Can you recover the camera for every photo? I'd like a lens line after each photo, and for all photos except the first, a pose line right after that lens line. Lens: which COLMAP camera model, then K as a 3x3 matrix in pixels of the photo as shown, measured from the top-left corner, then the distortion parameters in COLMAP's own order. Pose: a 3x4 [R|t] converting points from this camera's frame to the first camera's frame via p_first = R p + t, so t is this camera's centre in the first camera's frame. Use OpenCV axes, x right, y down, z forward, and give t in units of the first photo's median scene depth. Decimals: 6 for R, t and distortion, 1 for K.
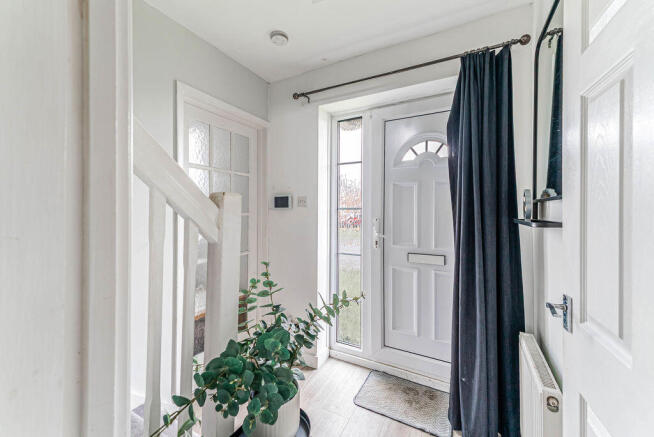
lens RADIAL K [[265.9, 0, 326.4], [0, 265.9, 213.6], [0, 0, 1]] dist [-0.000919, -0.000005]
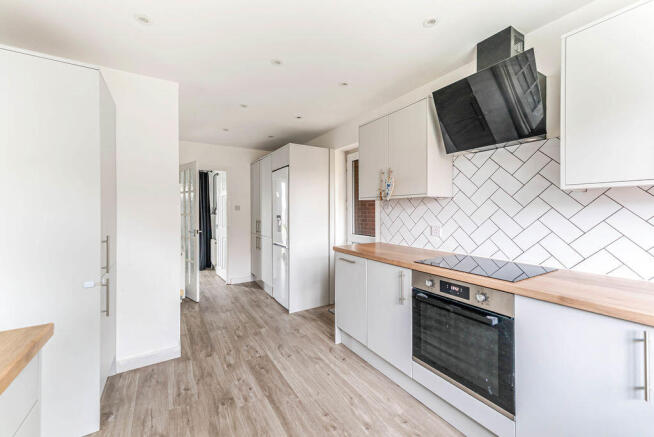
lens RADIAL K [[265.9, 0, 328.2], [0, 265.9, 212.6], [0, 0, 1]] dist [-0.000919, -0.000005]
pose [[0.499460, -0.003686, 0.866329, -2.220952], [-0.001566, 0.999985, 0.005158, -0.016707], [-0.866335, -0.003932, 0.499447, -3.028018]]
